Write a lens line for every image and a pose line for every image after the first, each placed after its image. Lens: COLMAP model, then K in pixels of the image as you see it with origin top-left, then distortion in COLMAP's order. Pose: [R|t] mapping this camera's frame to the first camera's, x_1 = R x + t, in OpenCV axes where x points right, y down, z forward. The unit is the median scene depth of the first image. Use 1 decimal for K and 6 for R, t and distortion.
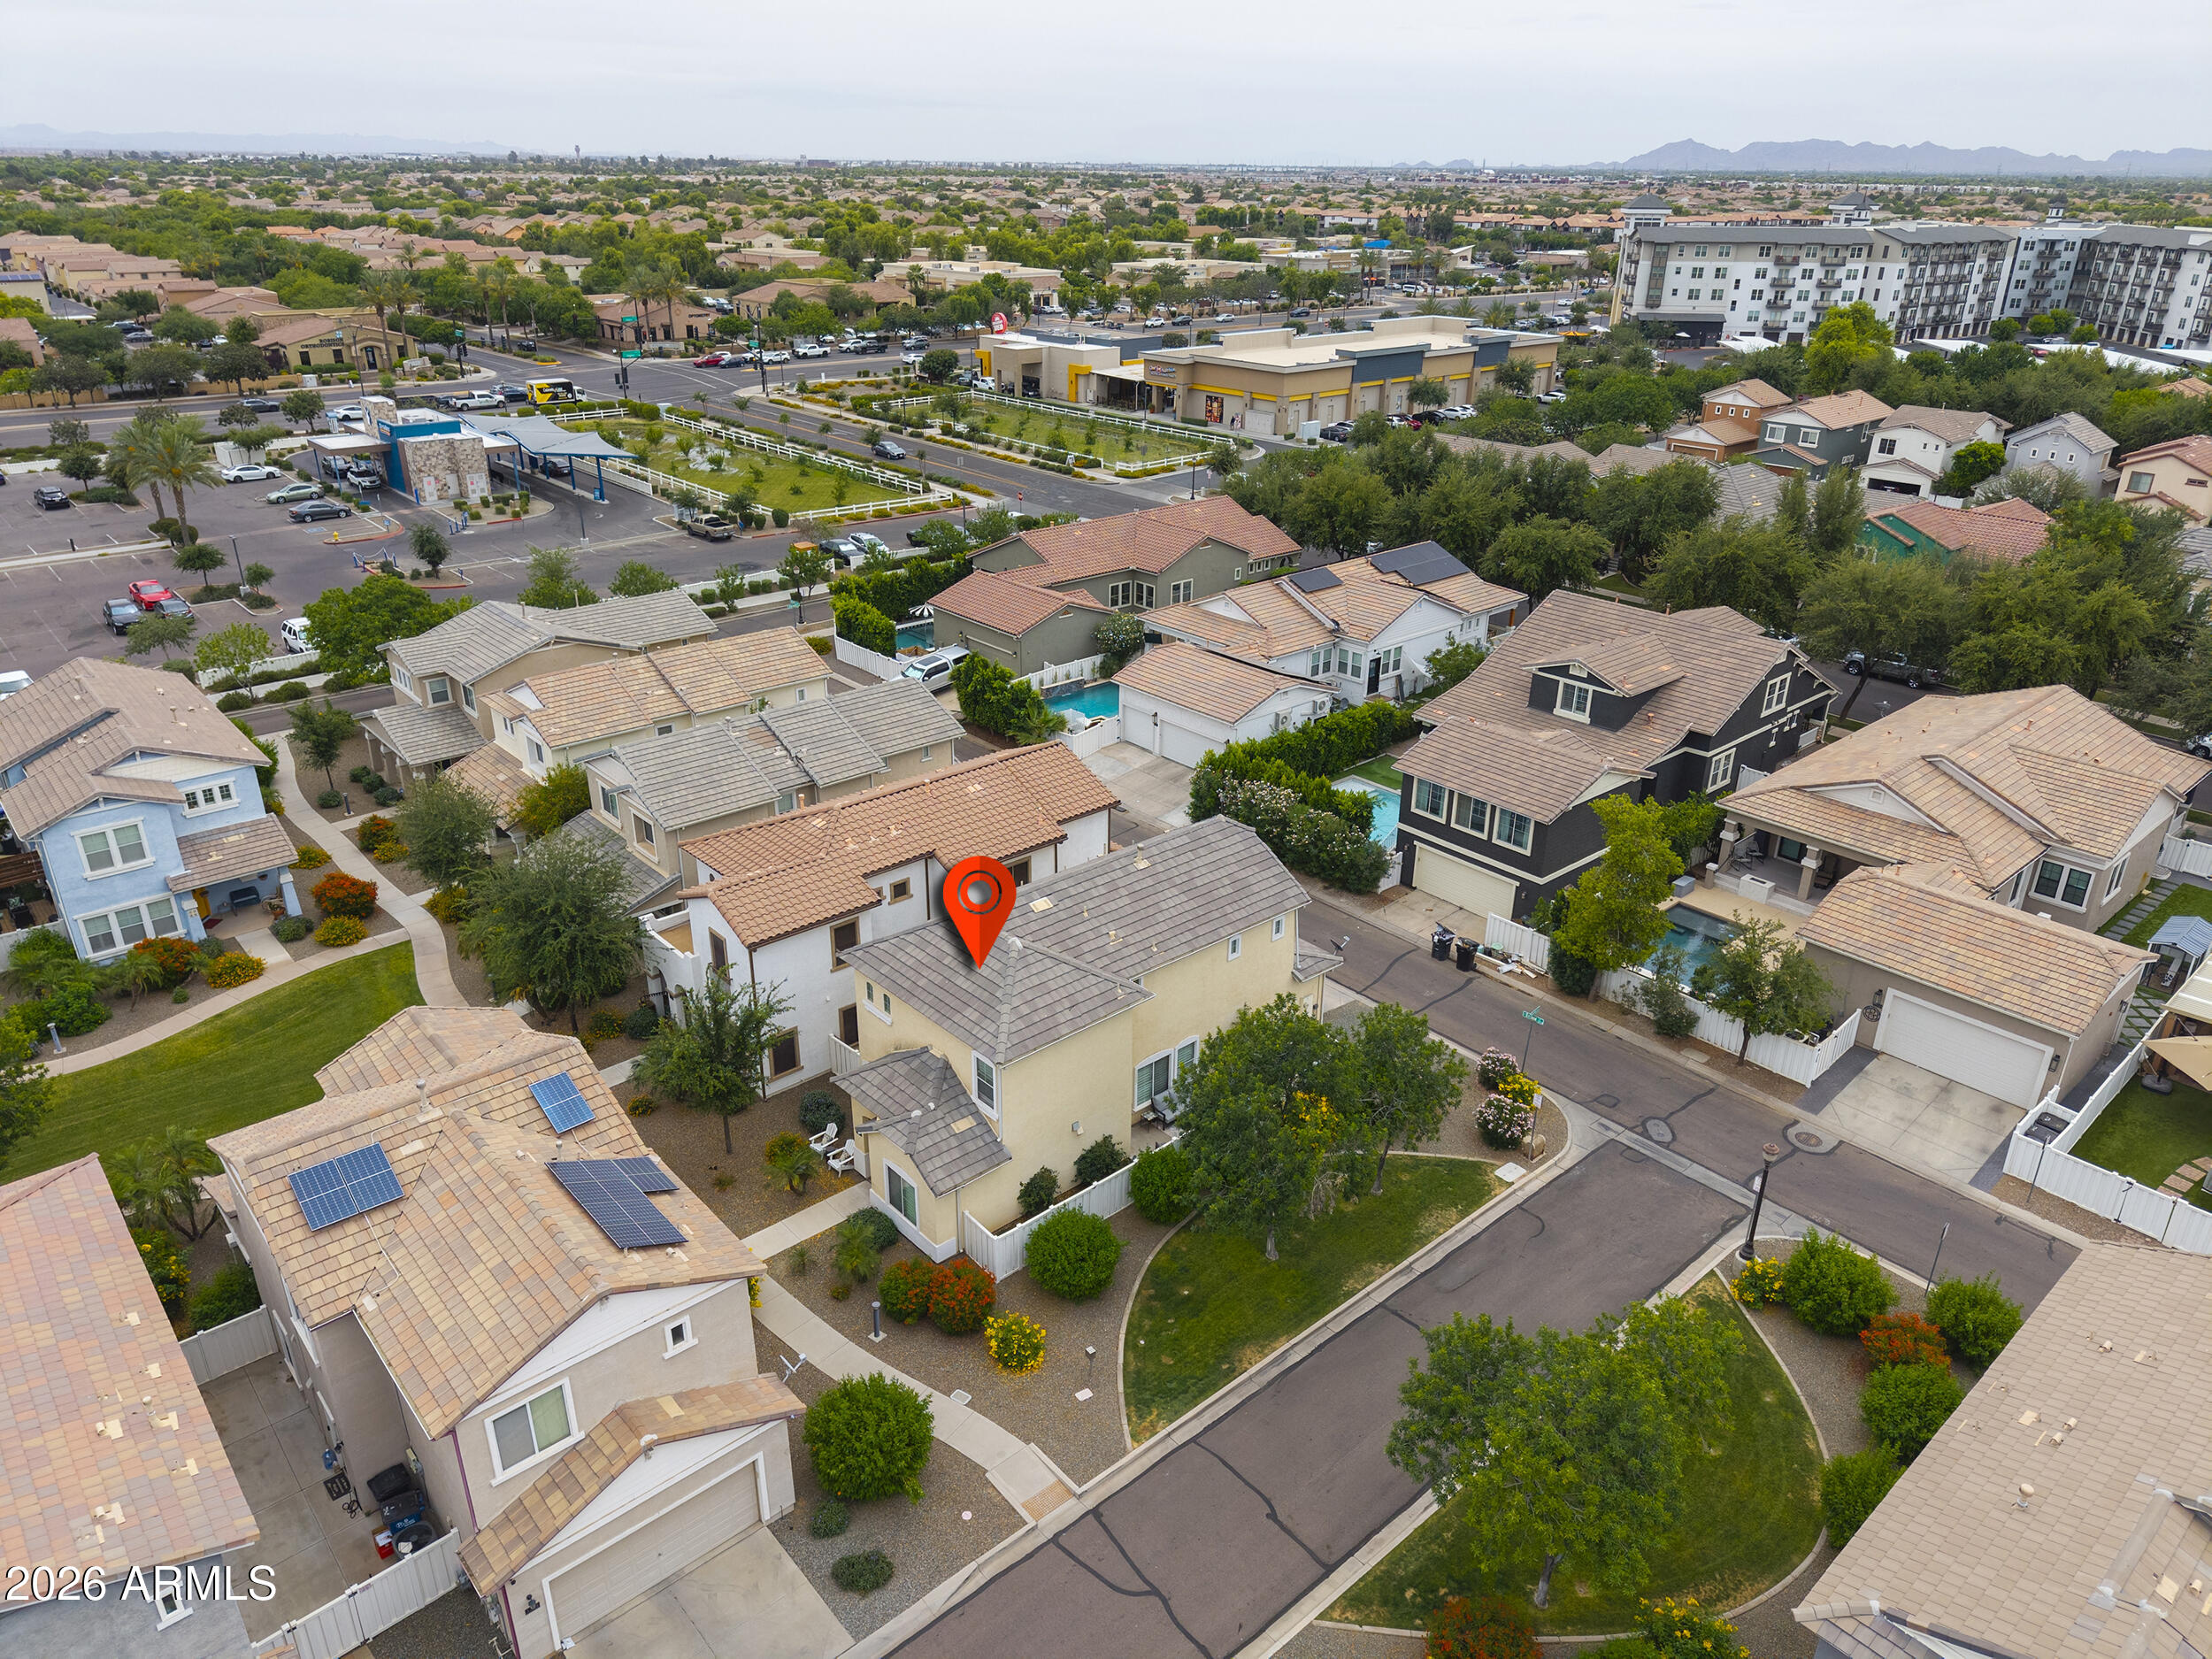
lens RADIAL K [[1479.6, 0, 1099.6], [0, 1479.6, 817.4], [0, 0, 1]] dist [0.064526, -0.066517]
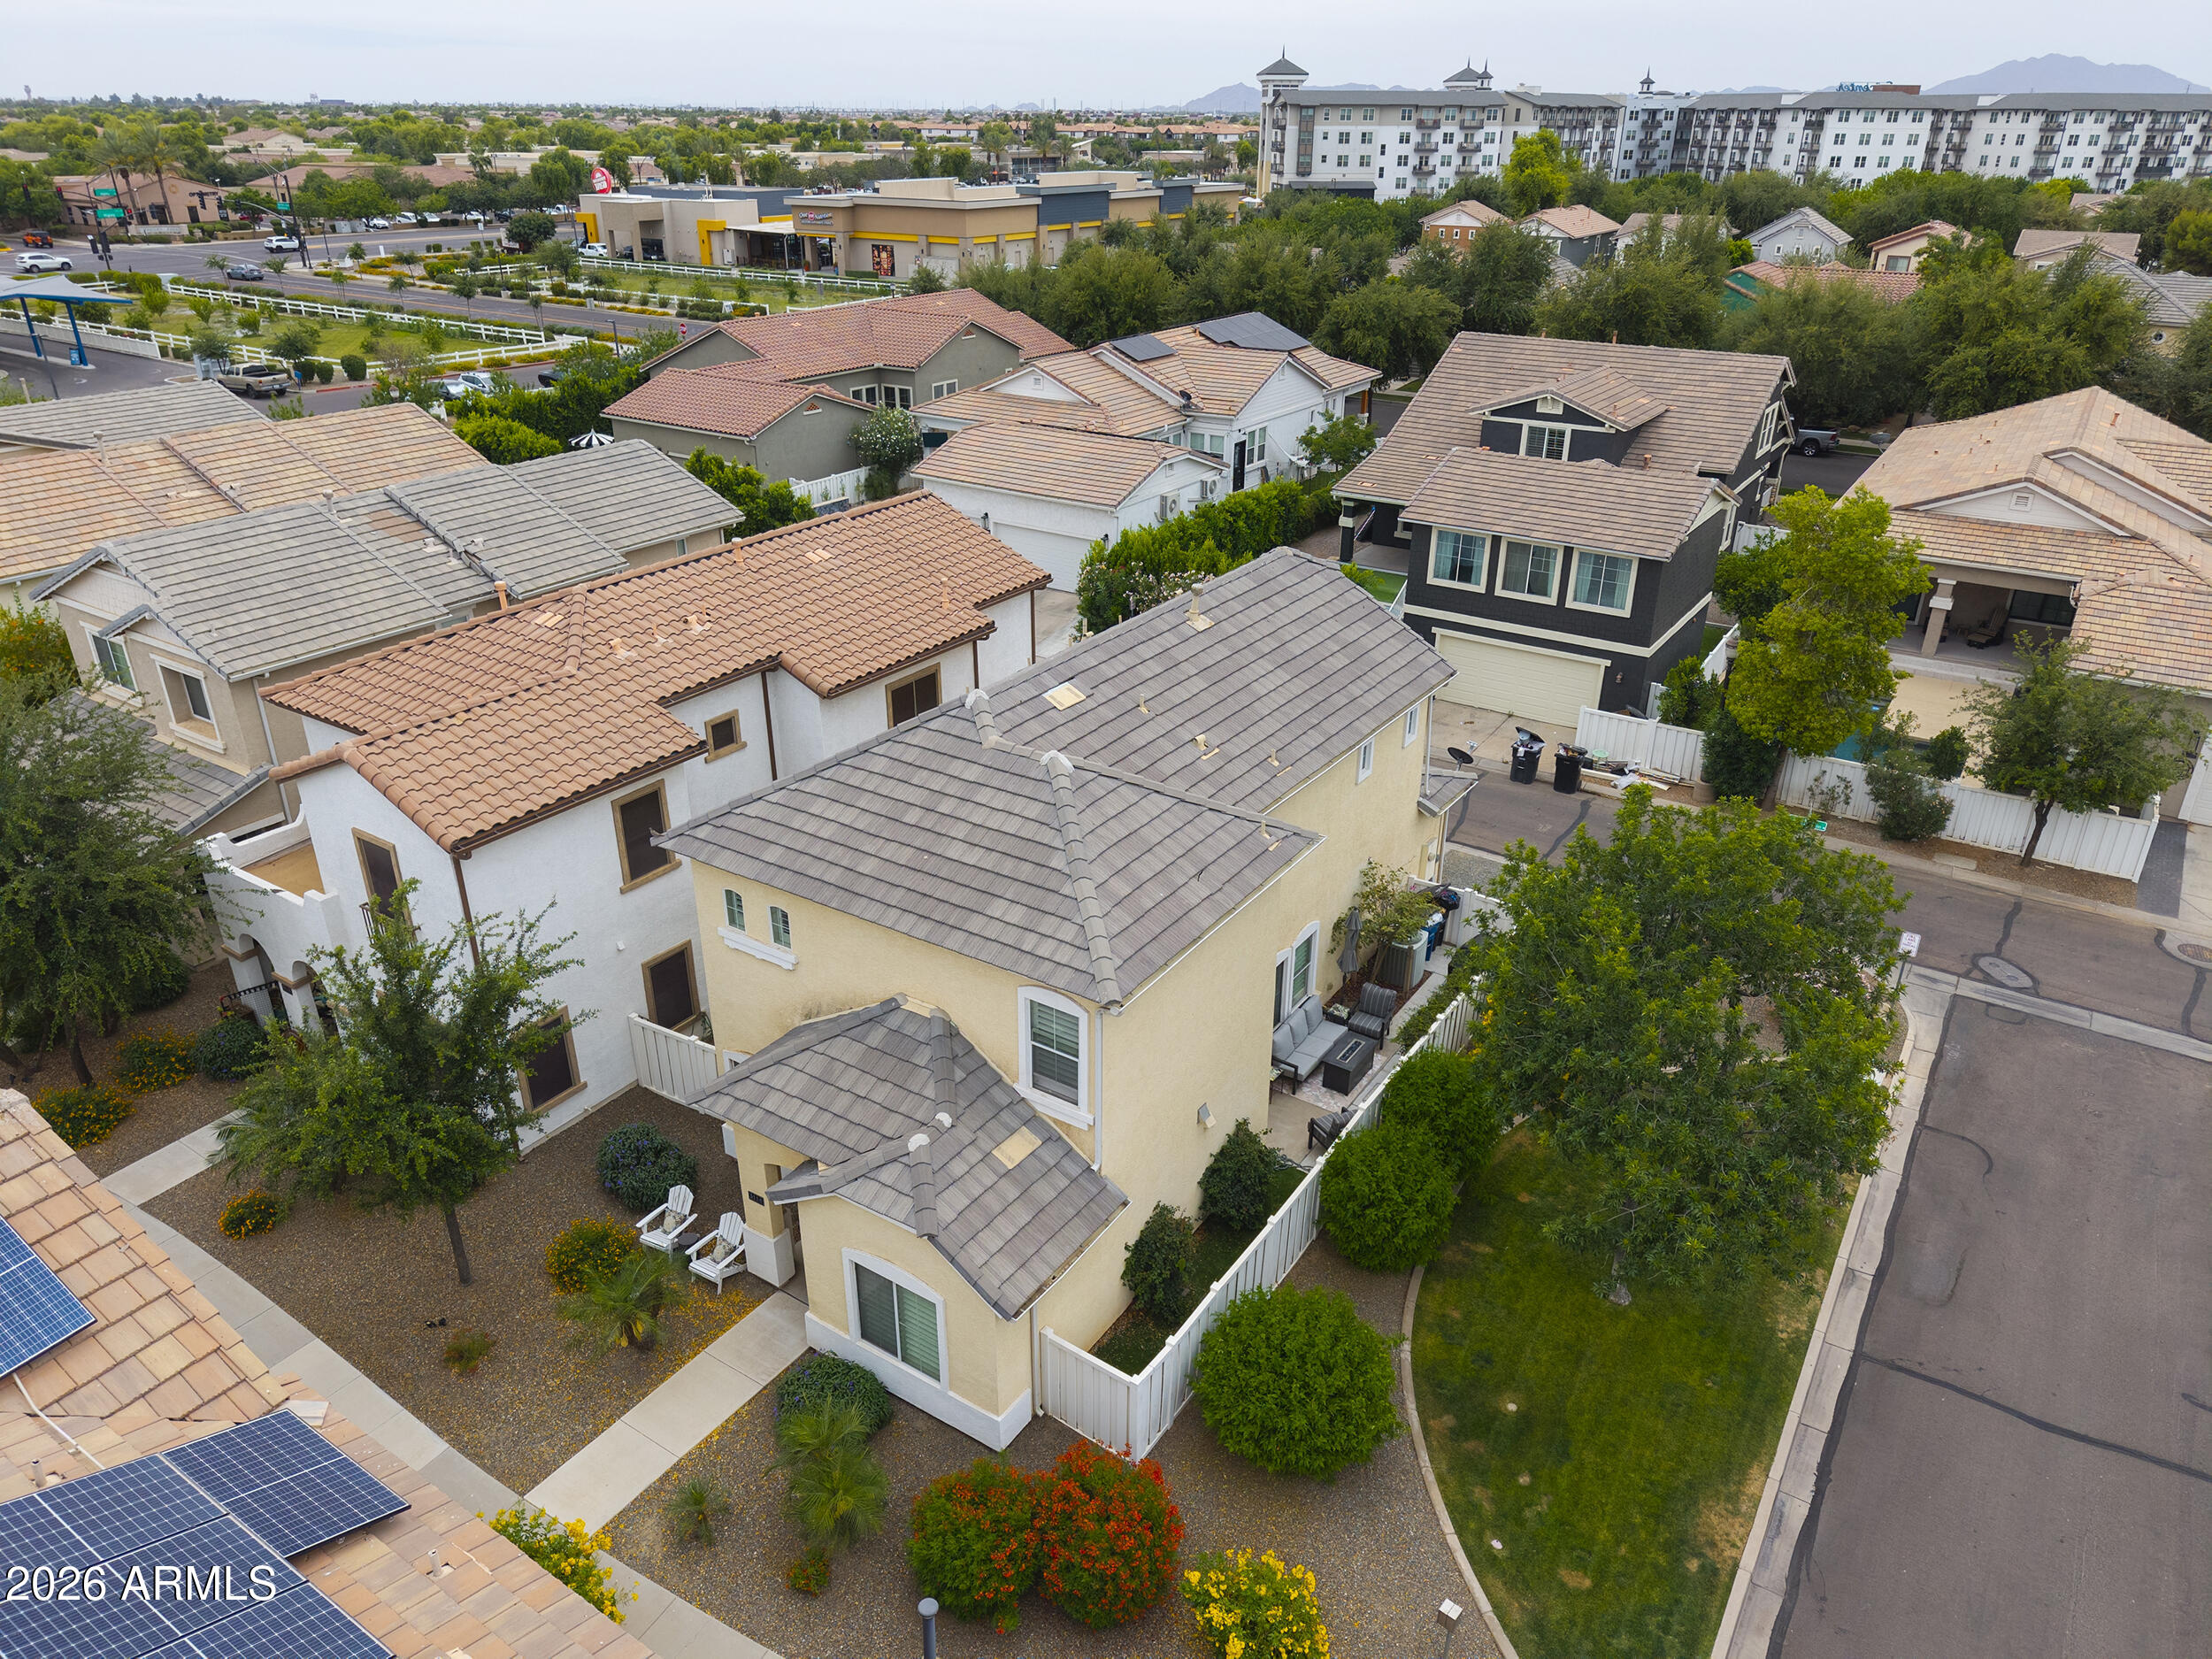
lens RADIAL K [[1488.2, 0, 1103.6], [0, 1488.2, 827.7], [0, 0, 1]] dist [0.015054, -0.003697]
pose [[0.965488, -0.114781, 0.233791, -0.106668], [0.106109, 0.993127, 0.049385, 0.057176], [-0.237853, -0.022873, 0.971032, 0.356167]]
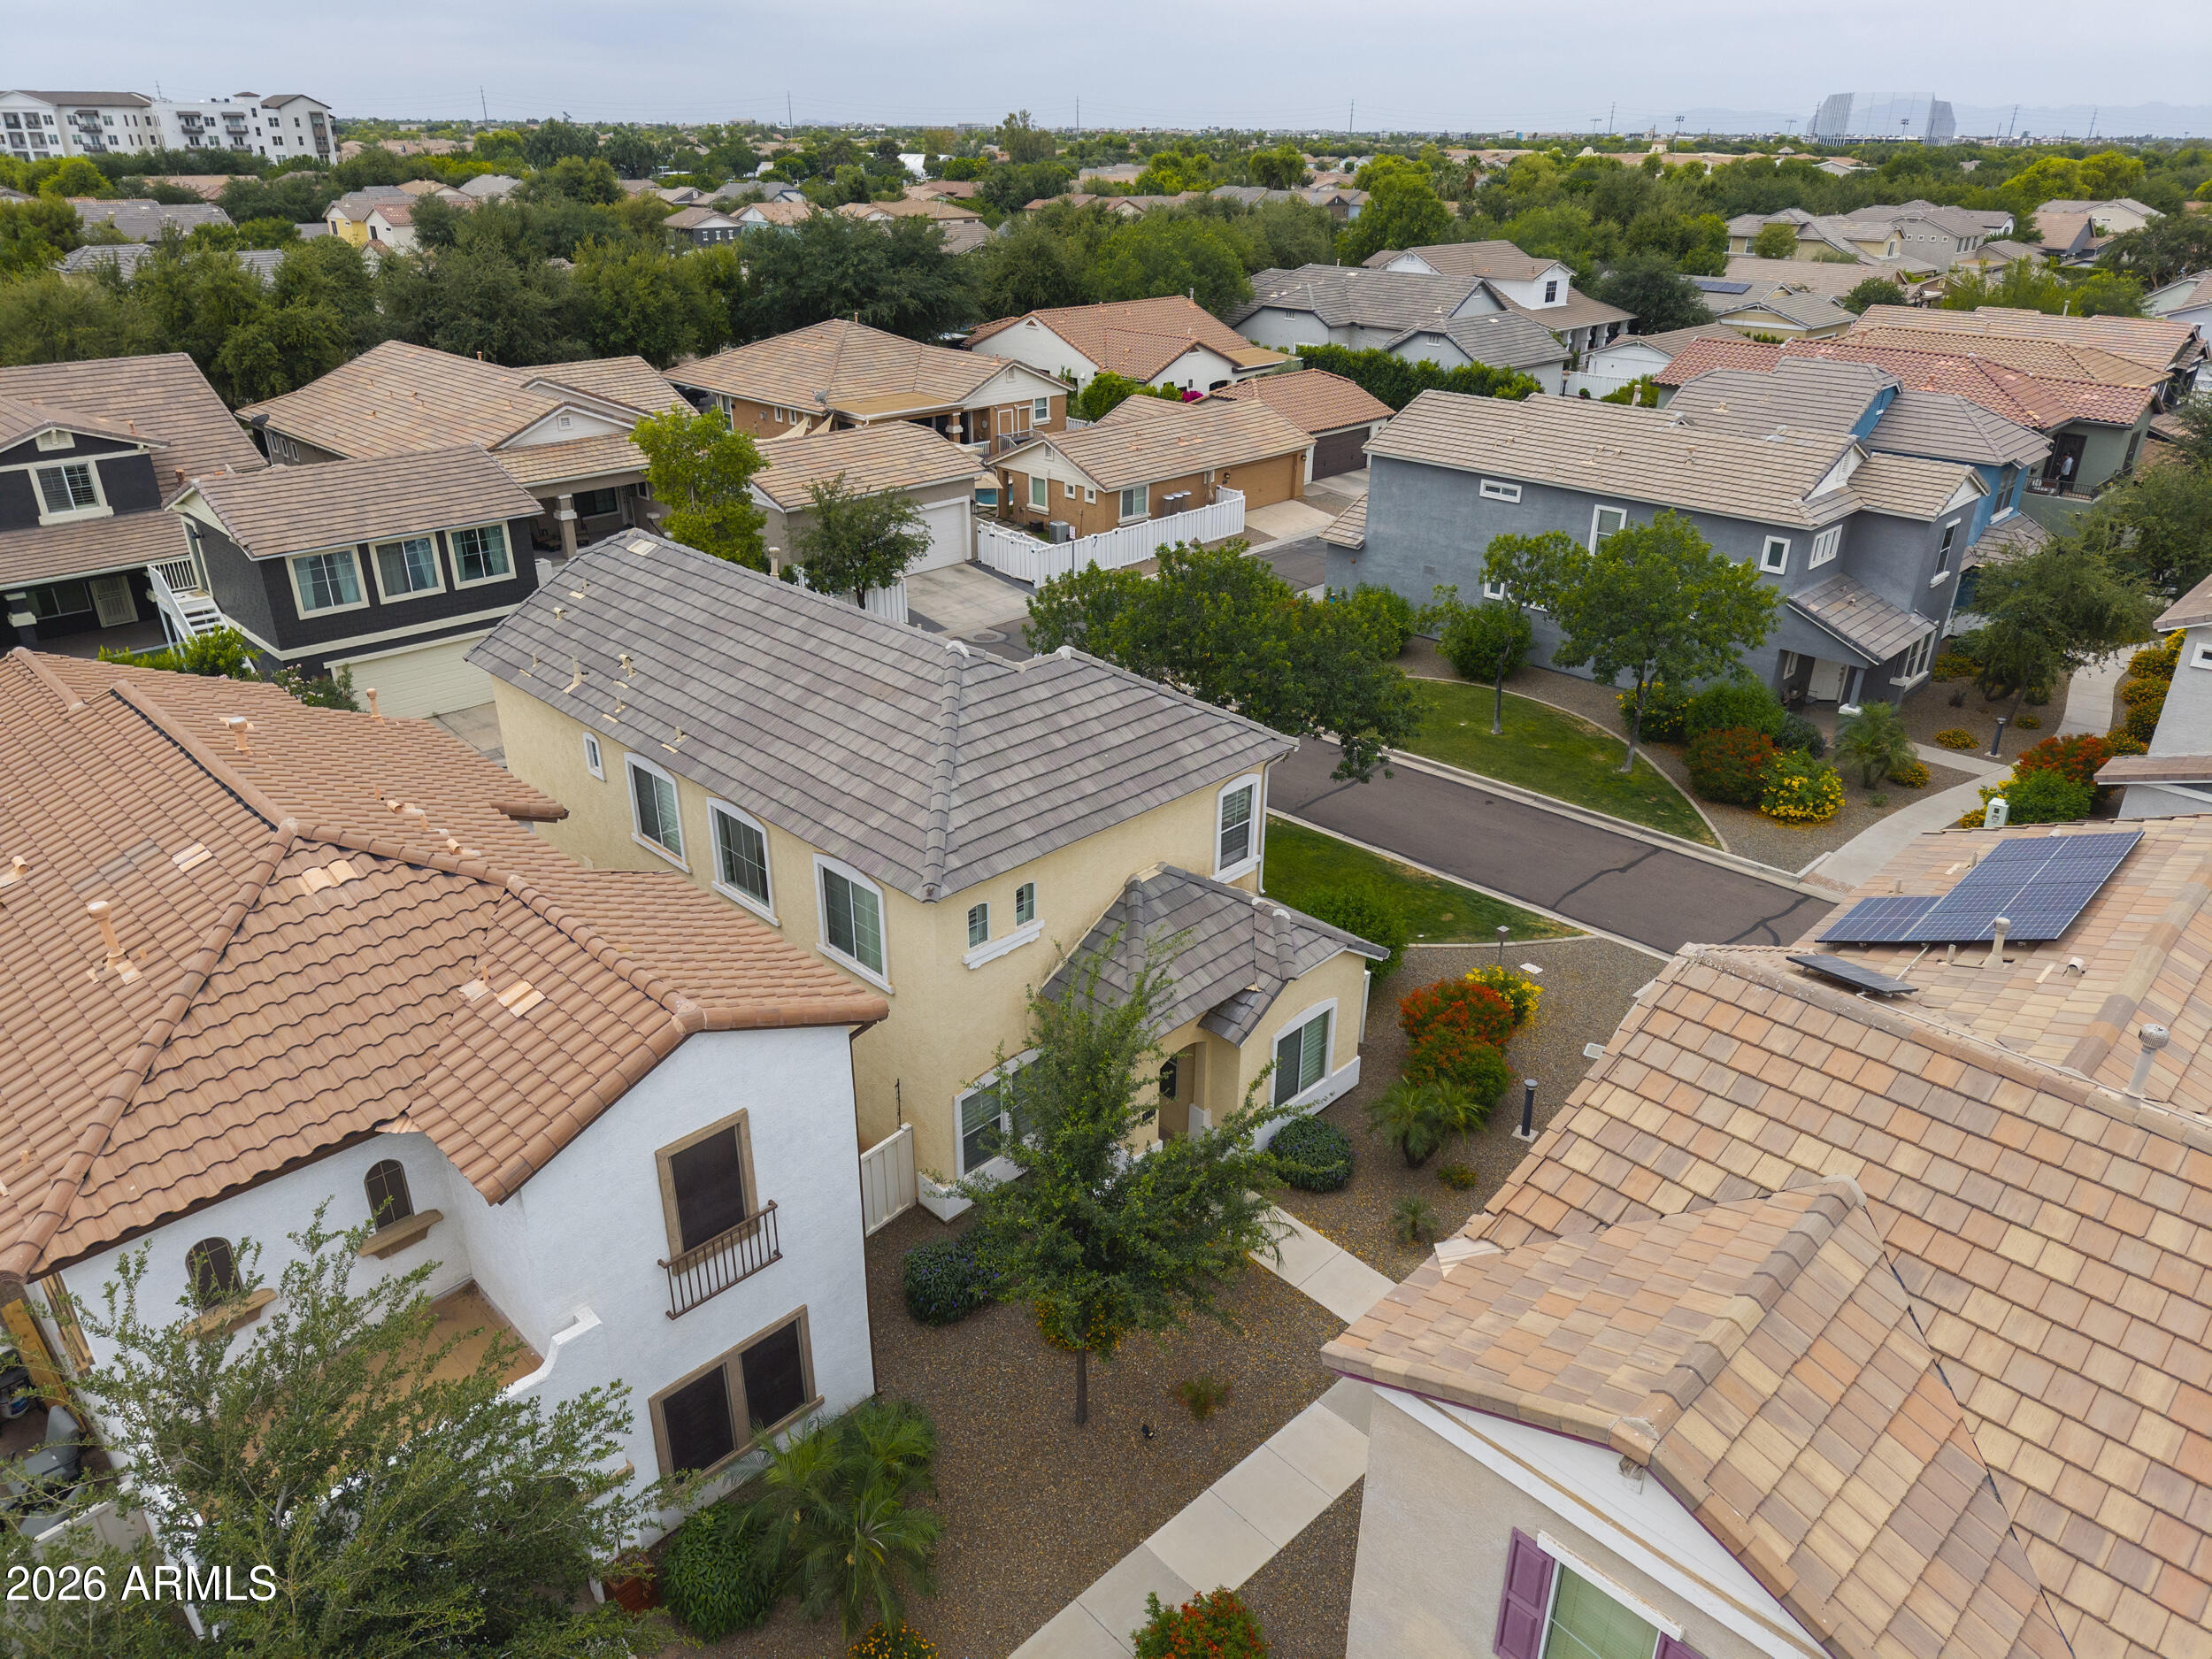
lens RADIAL K [[1479.6, 0, 1099.6], [0, 1479.6, 817.4], [0, 0, 1]] dist [0.064526, -0.066517]
pose [[-0.064436, -0.428191, 0.901388, -0.404504], [0.395211, 0.818461, 0.417049, -0.064748], [-0.916328, 0.383112, 0.116488, 0.639300]]
